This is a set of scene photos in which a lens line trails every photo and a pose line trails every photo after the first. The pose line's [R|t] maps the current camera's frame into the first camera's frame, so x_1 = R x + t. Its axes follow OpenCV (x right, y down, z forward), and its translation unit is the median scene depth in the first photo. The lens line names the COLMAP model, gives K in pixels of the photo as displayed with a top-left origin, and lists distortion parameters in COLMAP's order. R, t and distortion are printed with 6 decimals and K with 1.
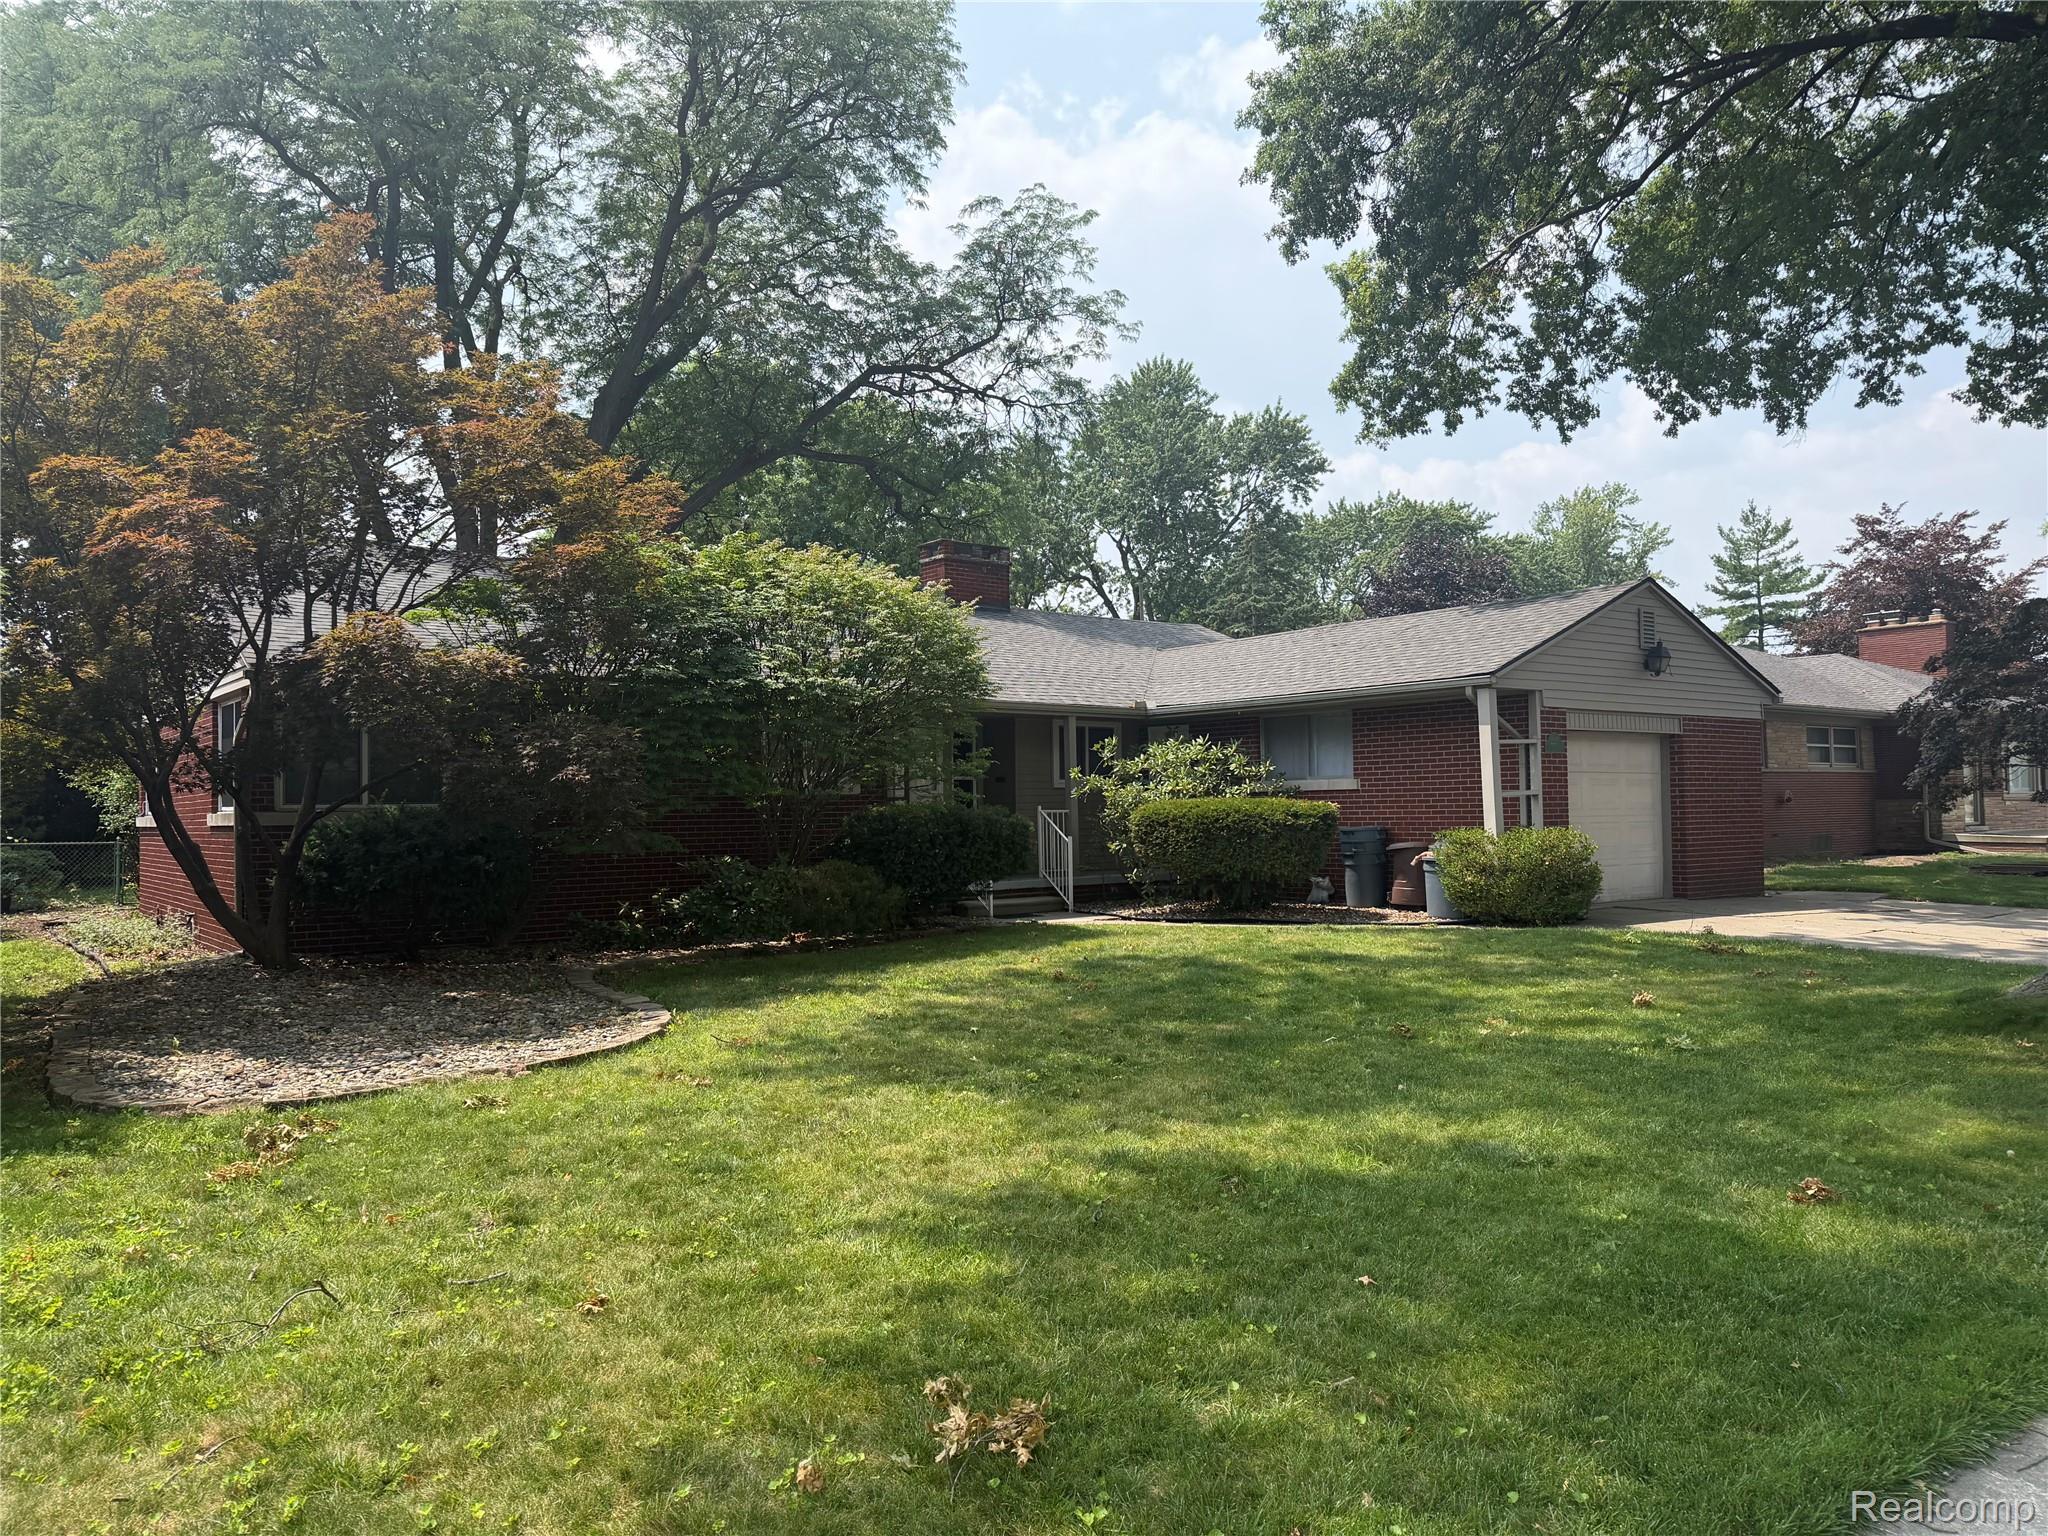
lens RADIAL K [[1411.9, 0, 1024.0], [0, 1411.9, 768.0], [0, 0, 1]] dist [0.069802, -0.171349]
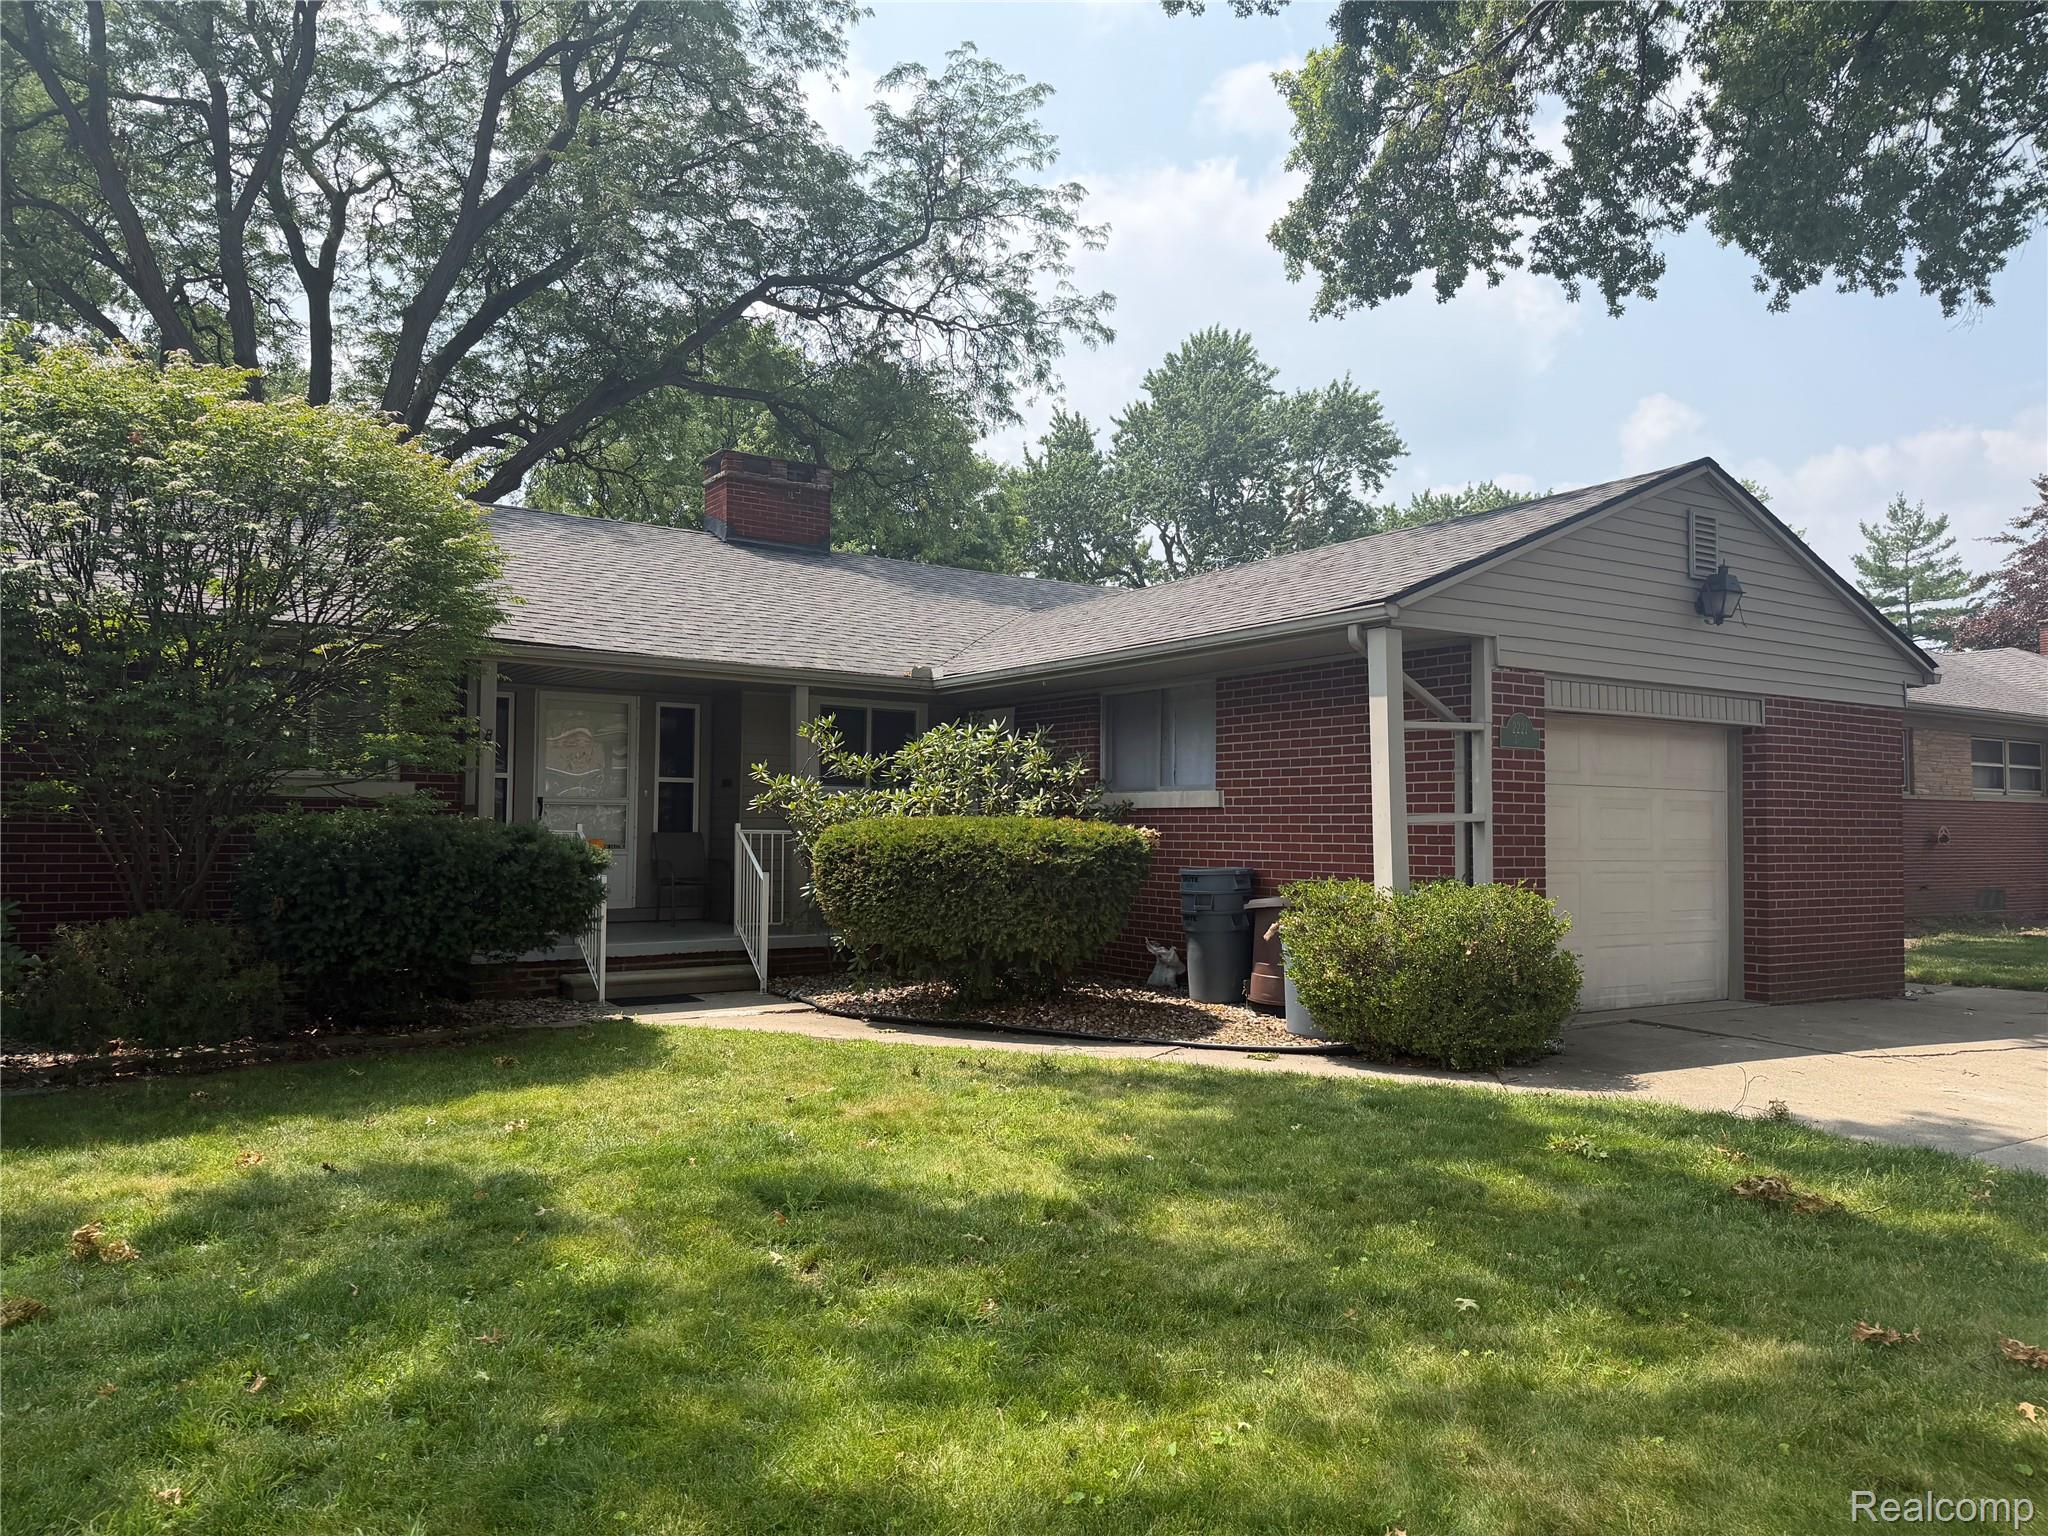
lens RADIAL K [[1421.6, 0, 1024.0], [0, 1421.6, 768.0], [0, 0, 1]] dist [0.031262, -0.061436]
pose [[0.996823, 0.019693, -0.077178, 0.136907], [-0.020658, 0.999718, -0.011725, 0.004778], [0.076925, 0.013282, 0.996948, 0.259294]]
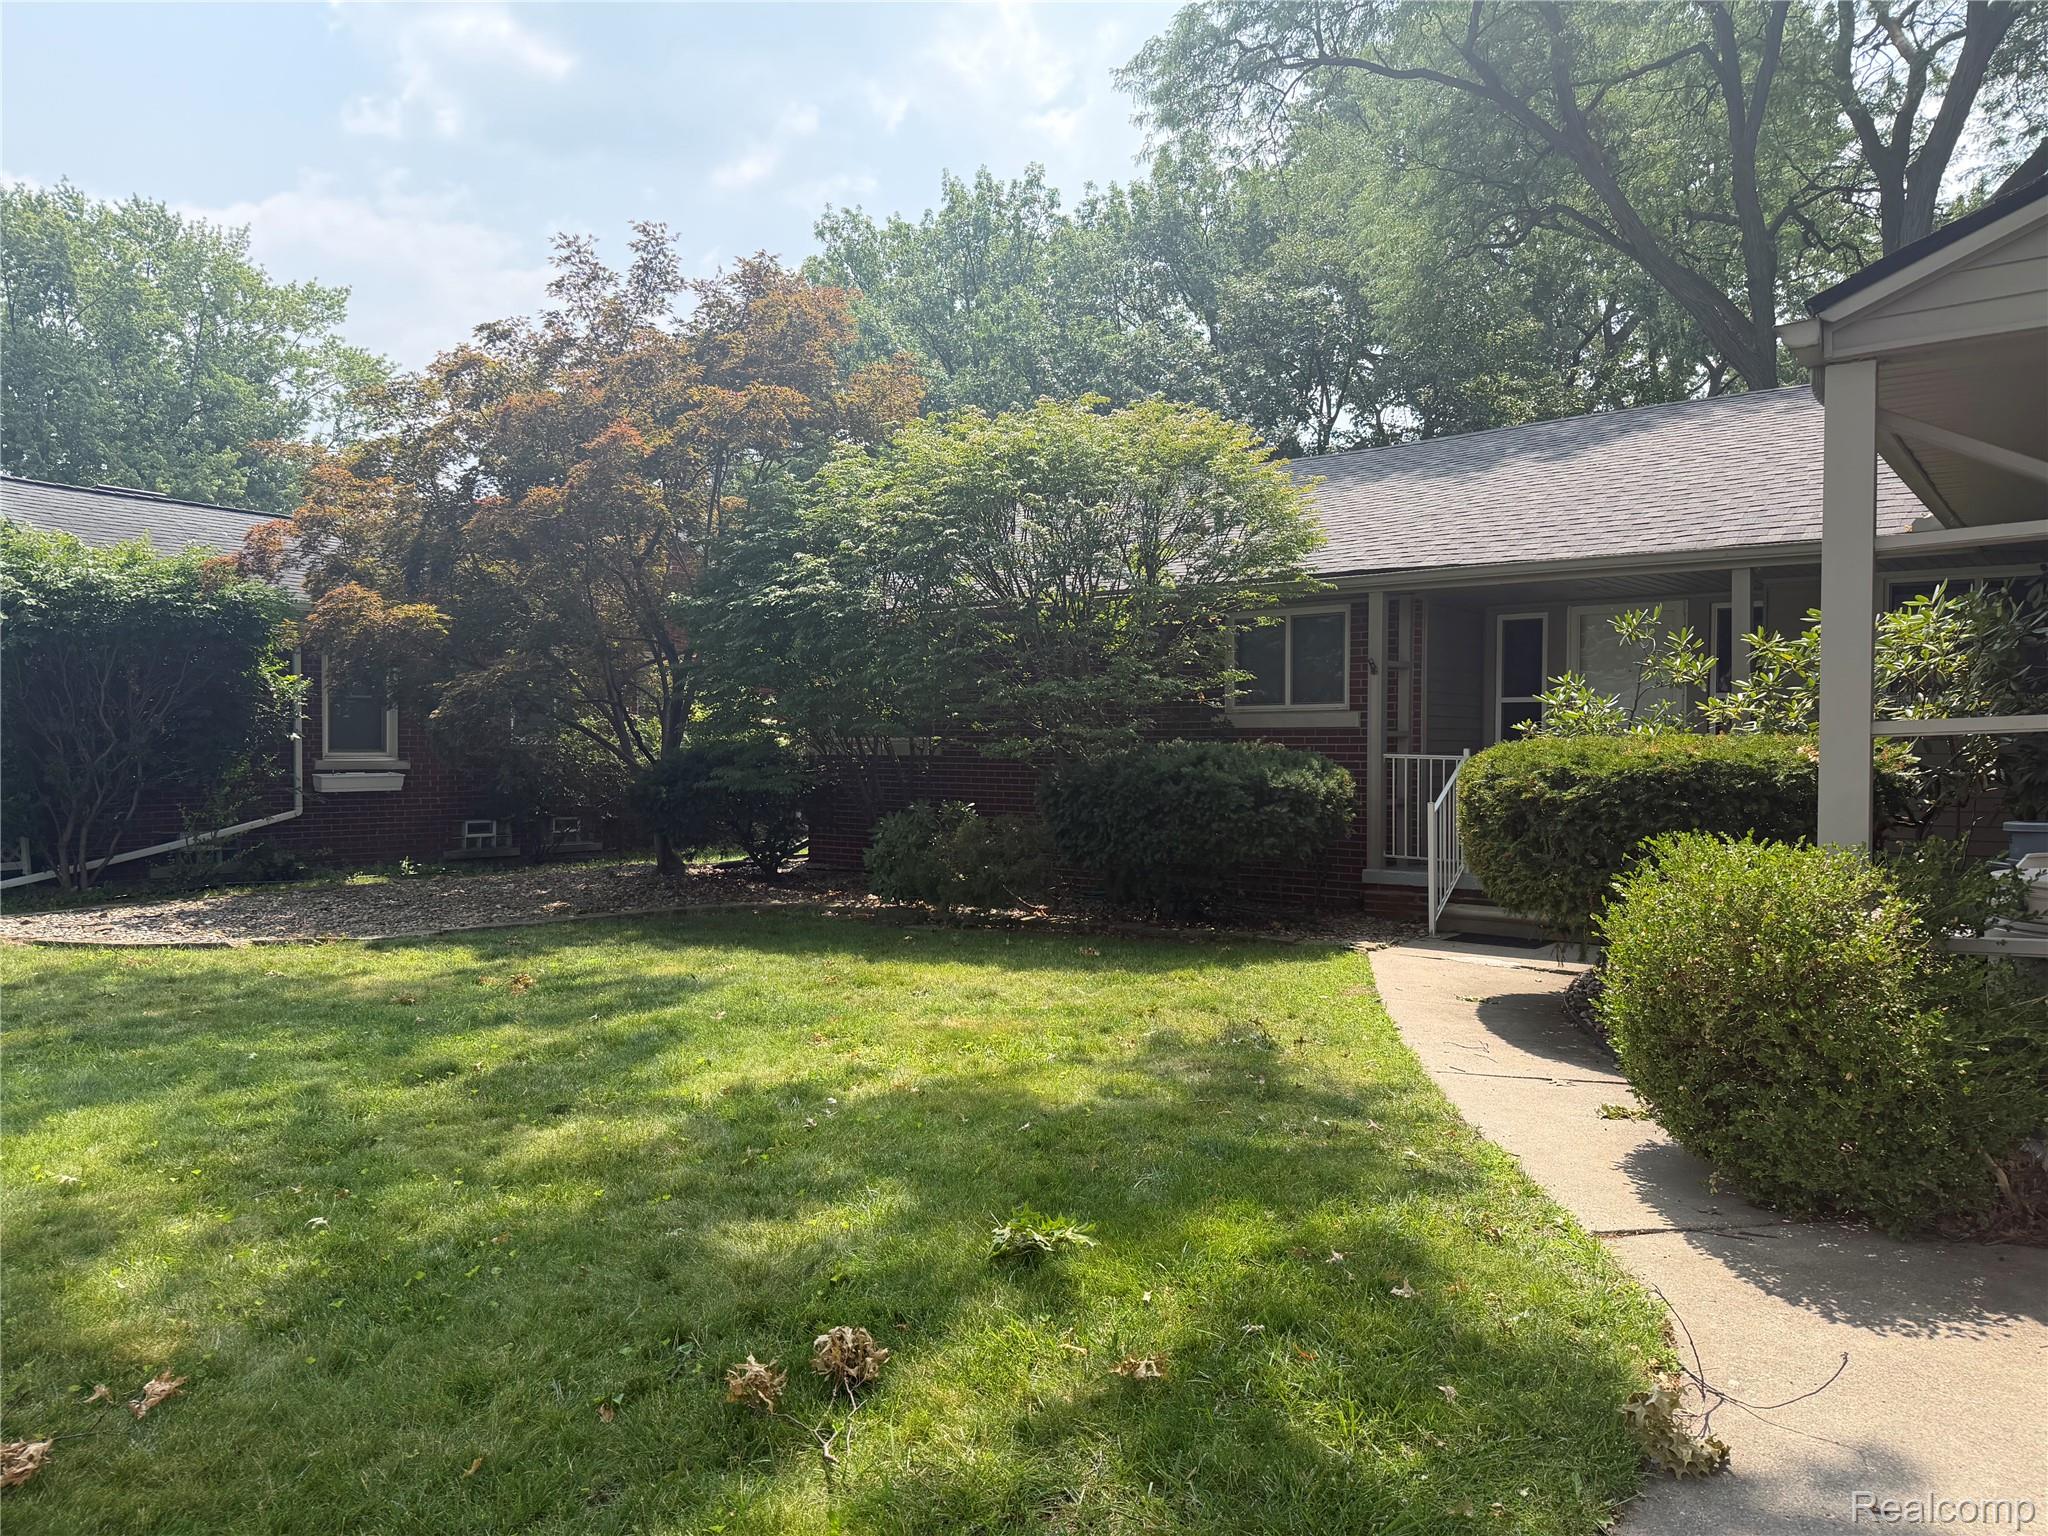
lens RADIAL K [[1424.5, 0, 1035.3], [0, 1424.5, 771.5], [0, 0, 1]] dist [0.053592, -0.061947]
pose [[0.262585, 0.029939, -0.964444, 0.340859], [0.023384, 0.999028, 0.037379, 0.007261], [0.964625, -0.032368, 0.261630, 0.451189]]
